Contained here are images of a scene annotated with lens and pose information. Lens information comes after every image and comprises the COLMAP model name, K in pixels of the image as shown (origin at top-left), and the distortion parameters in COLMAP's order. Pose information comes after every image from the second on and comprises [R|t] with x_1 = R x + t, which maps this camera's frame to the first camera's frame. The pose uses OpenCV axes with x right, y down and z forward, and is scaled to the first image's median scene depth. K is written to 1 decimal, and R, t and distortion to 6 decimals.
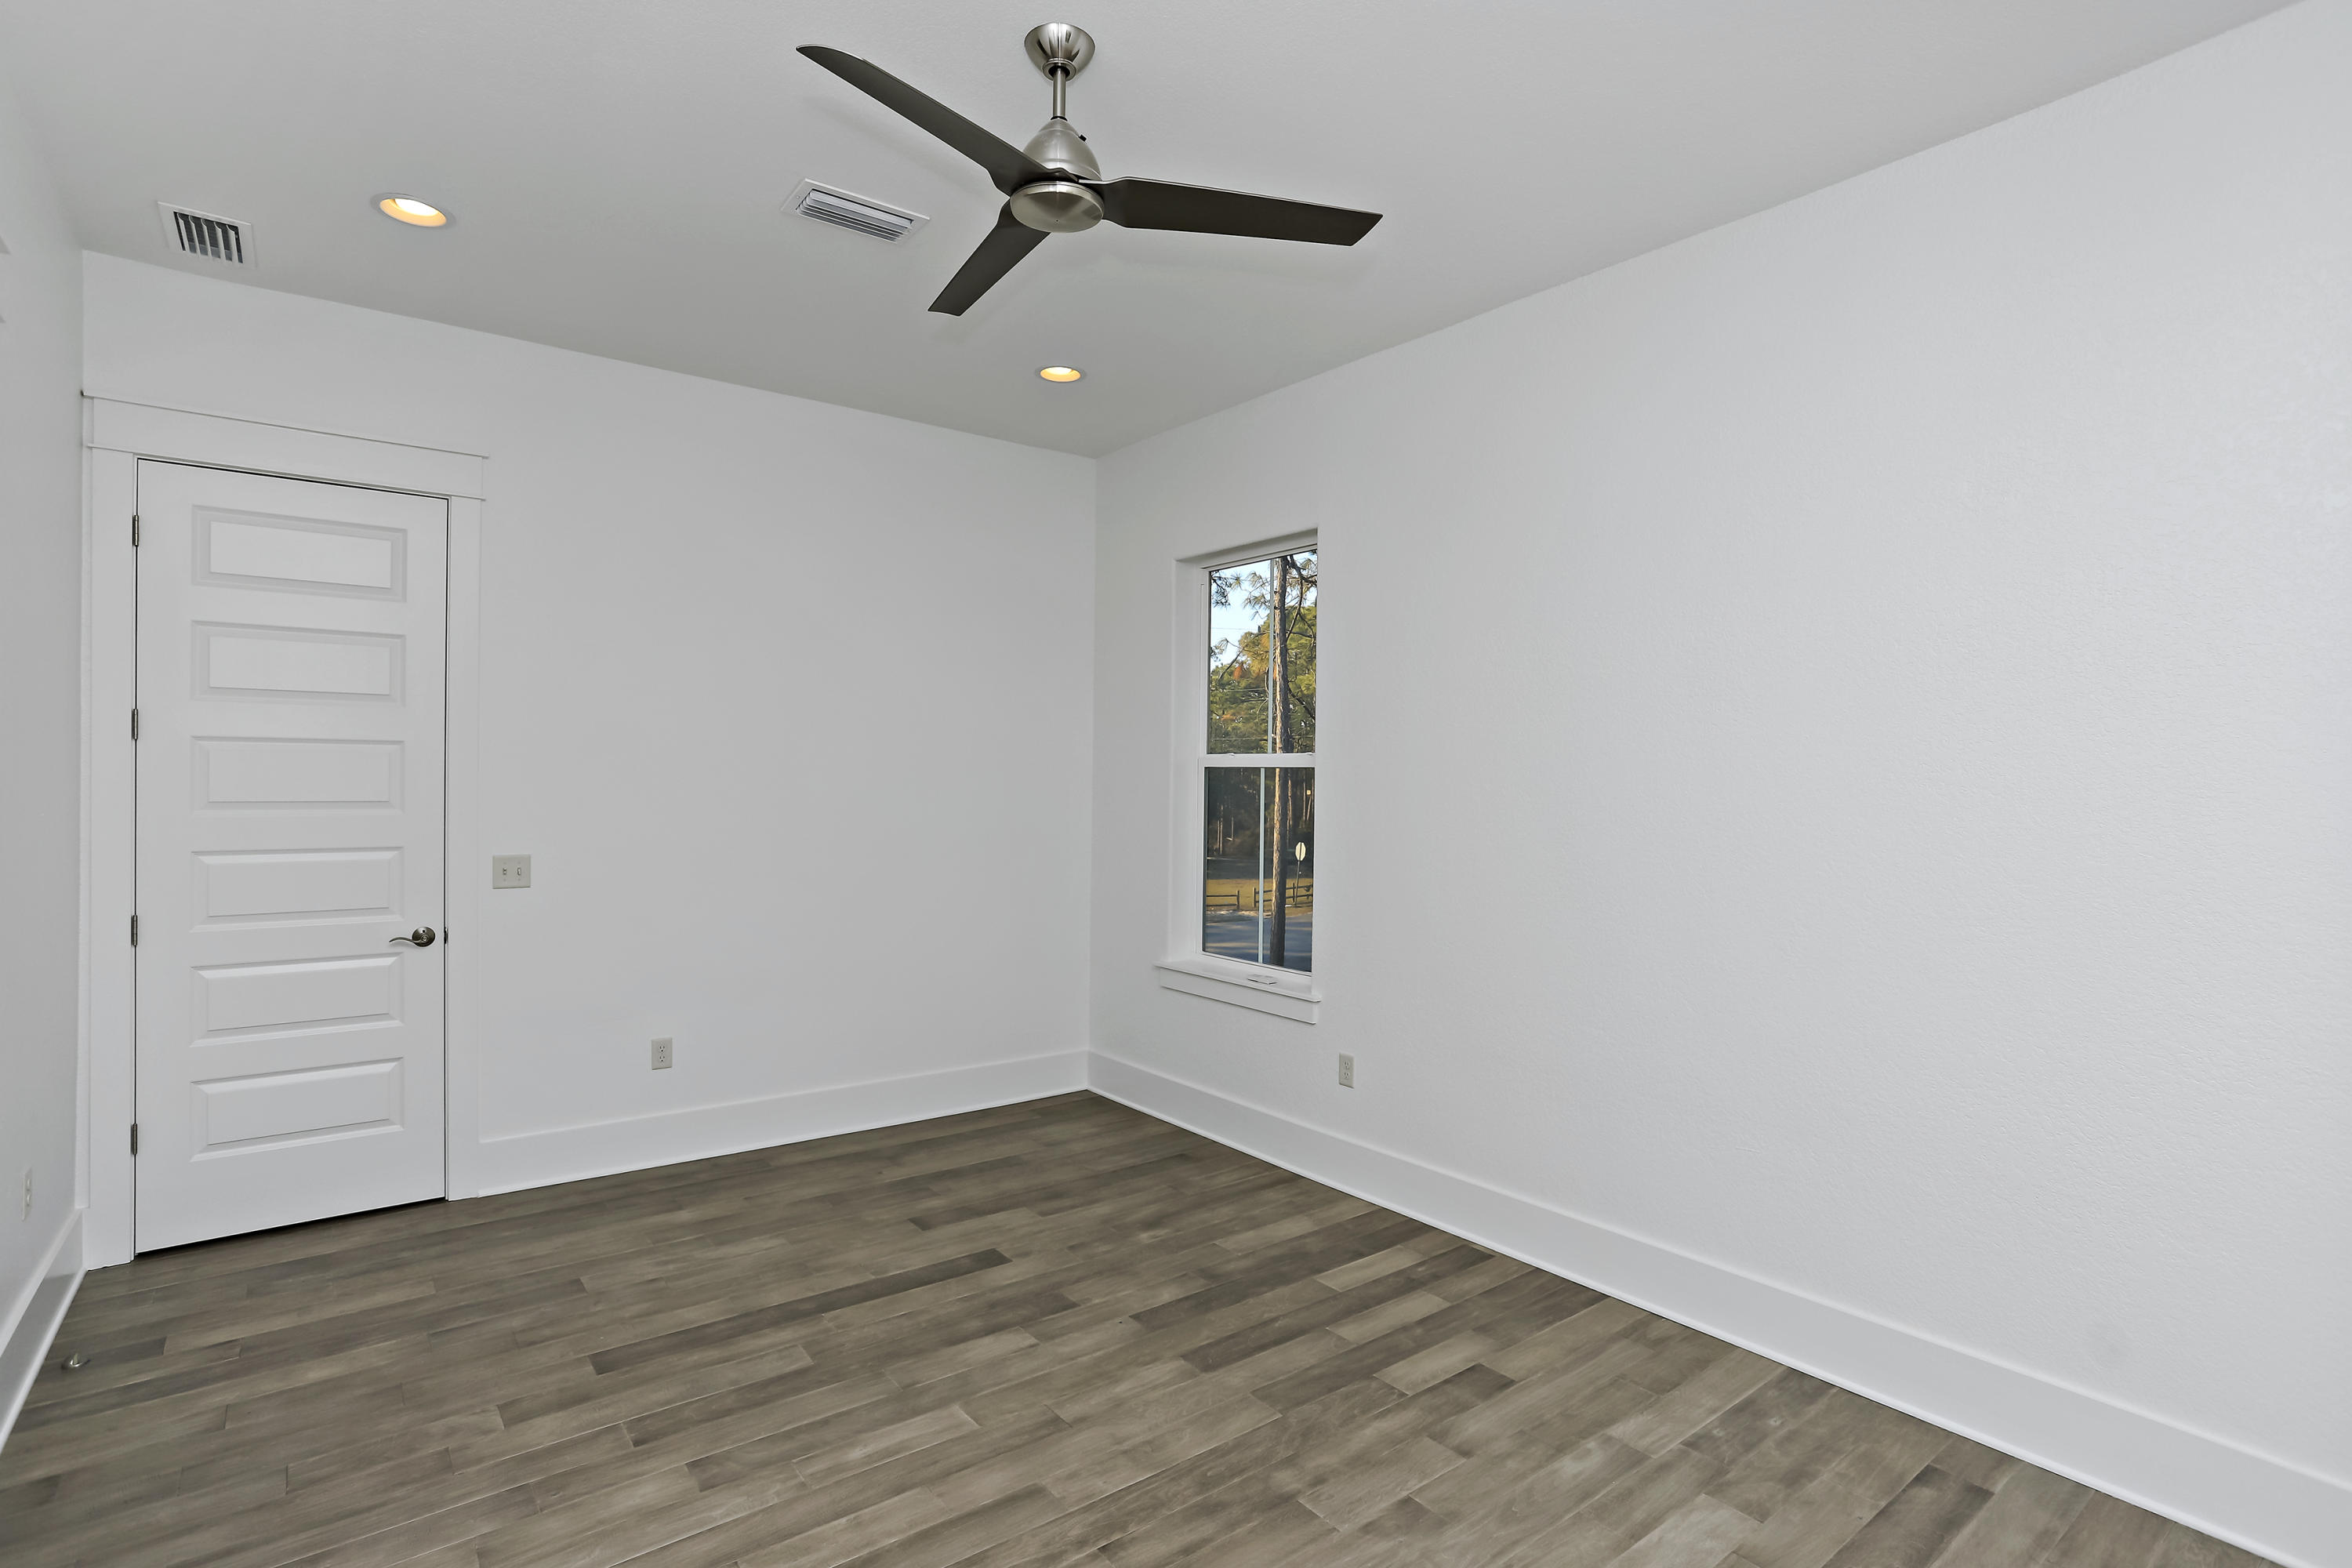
lens RADIAL K [[1141.6, 0, 1176.0], [0, 1141.6, 784.0], [0, 0, 1]] dist [-0.002016, 0.000692]
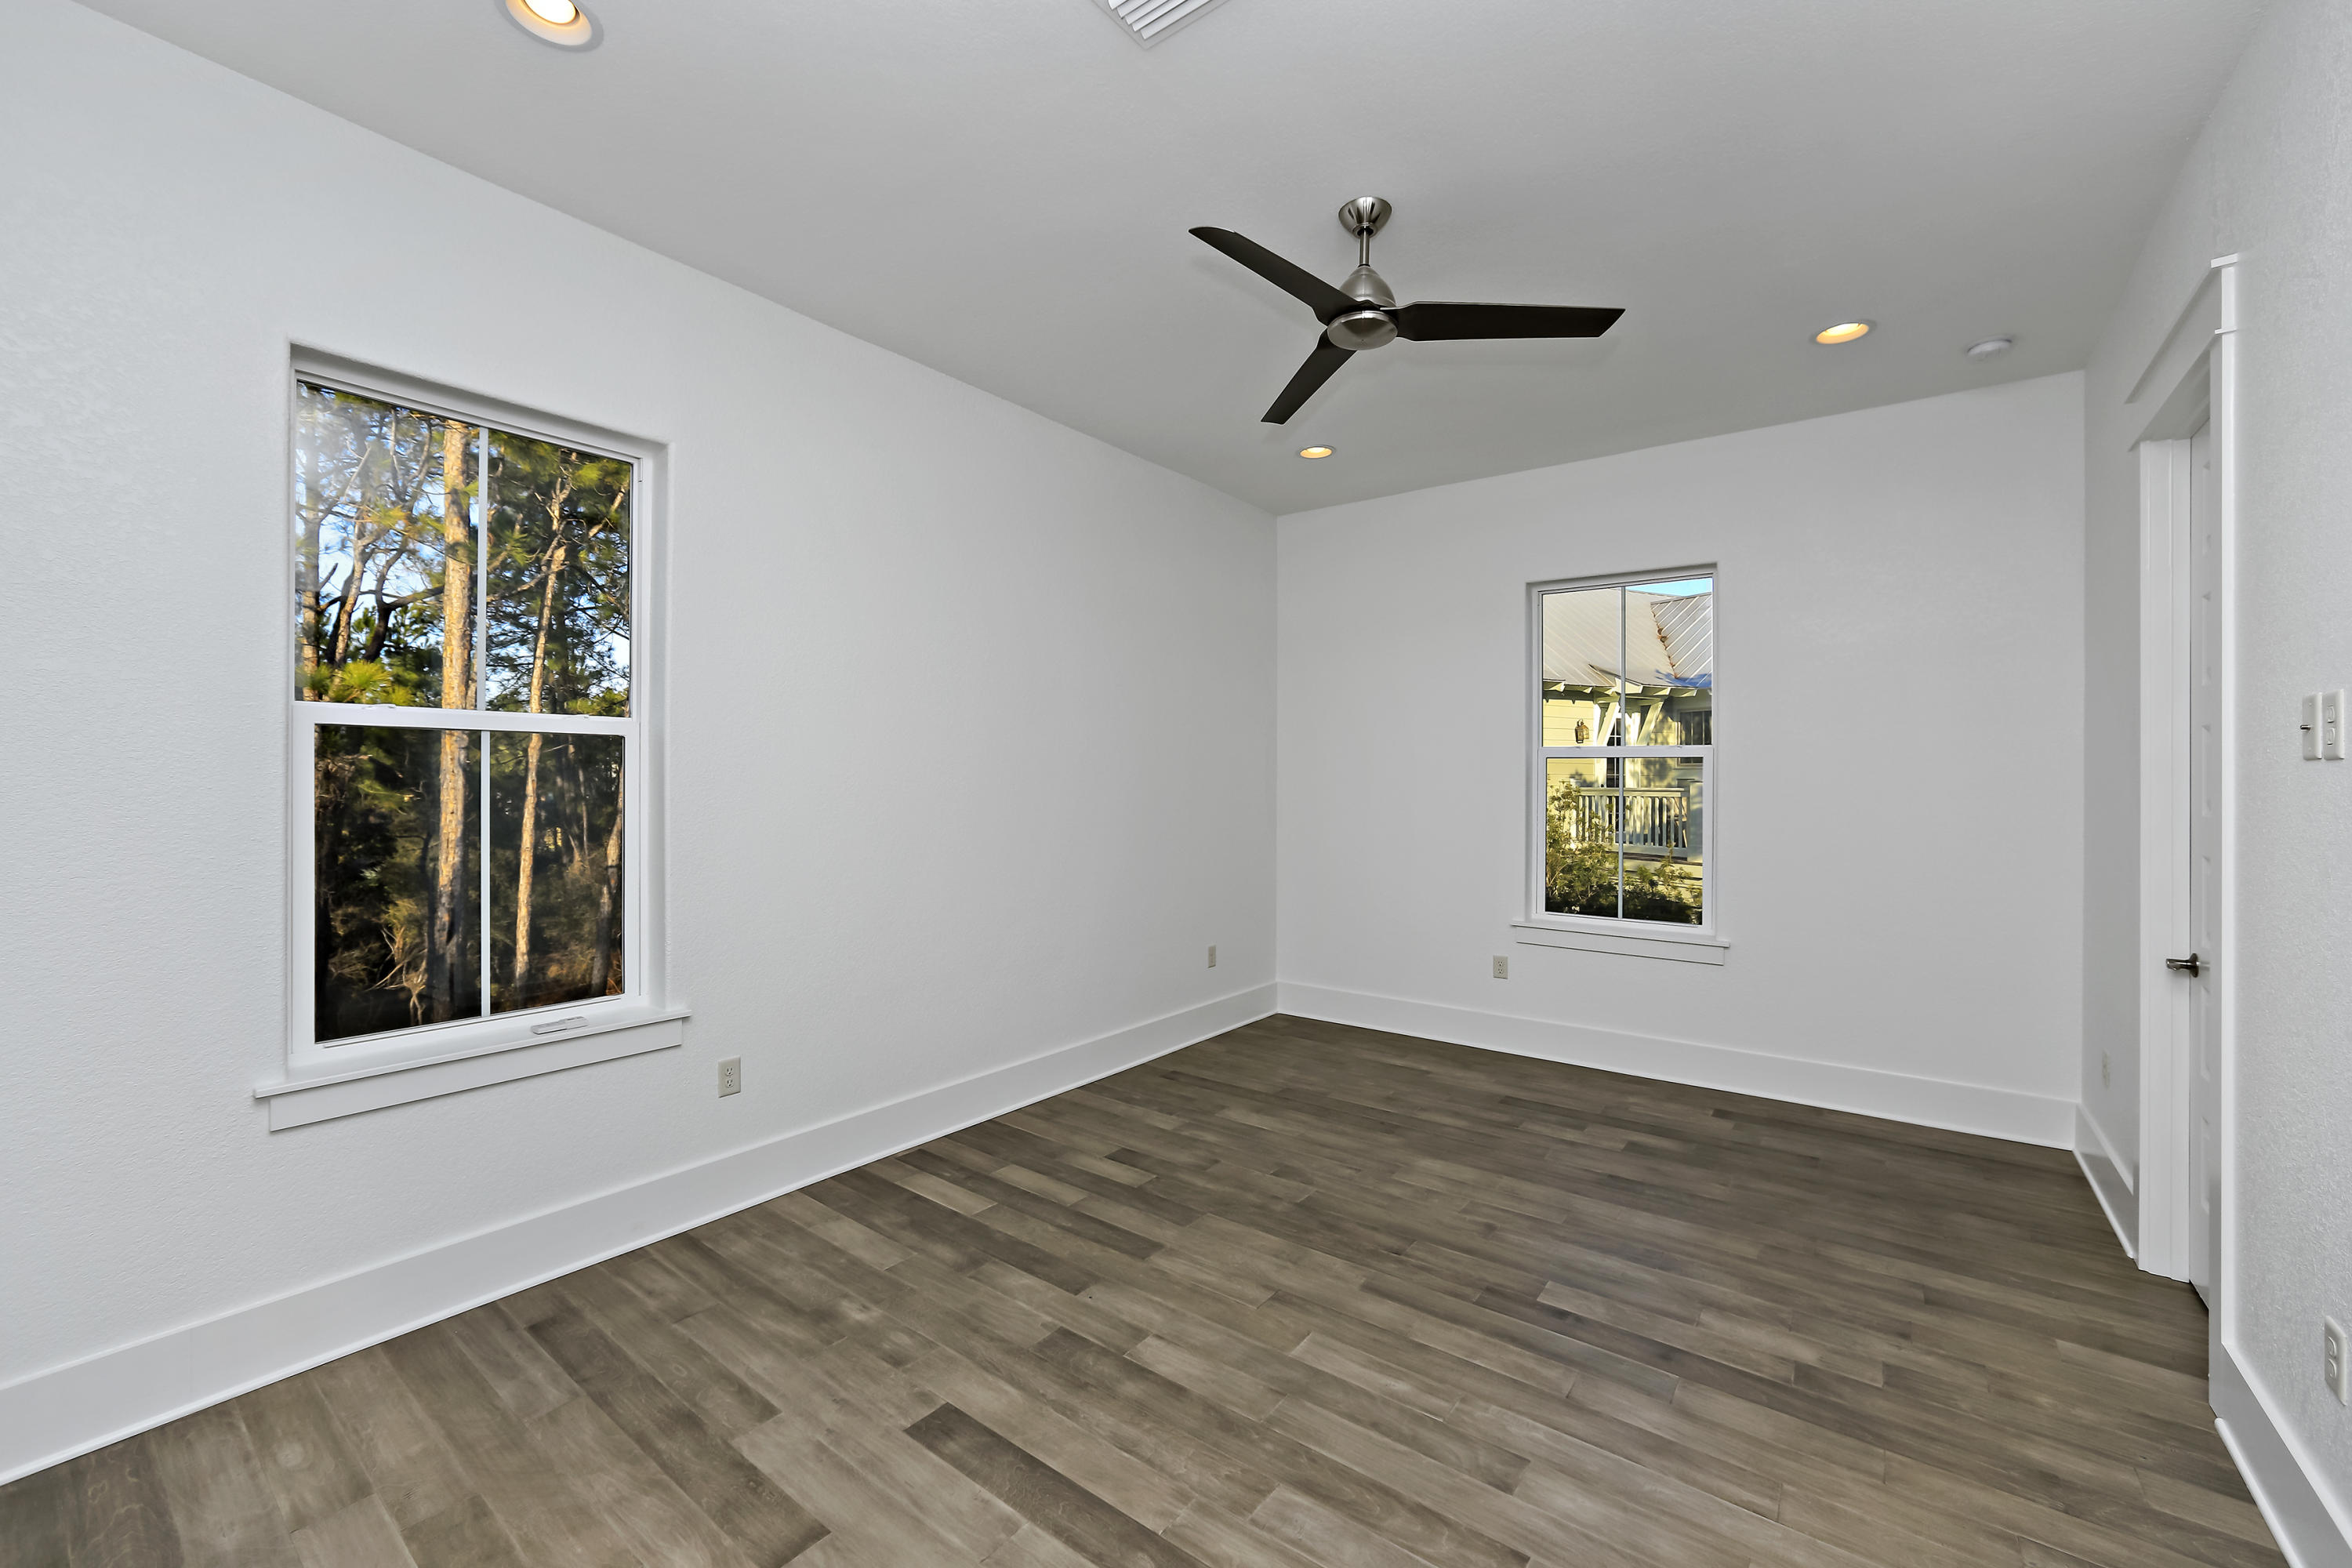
lens RADIAL K [[936.2, 0, 1182.9], [0, 936.2, 778.4], [0, 0, 1]] dist [-0.040936, 0.017540]
pose [[-0.271608, -0.002723, 0.962404, -0.861774], [-0.011434, 0.999935, -0.000397, 0.028282], [-0.962340, -0.011112, -0.271621, 1.187319]]
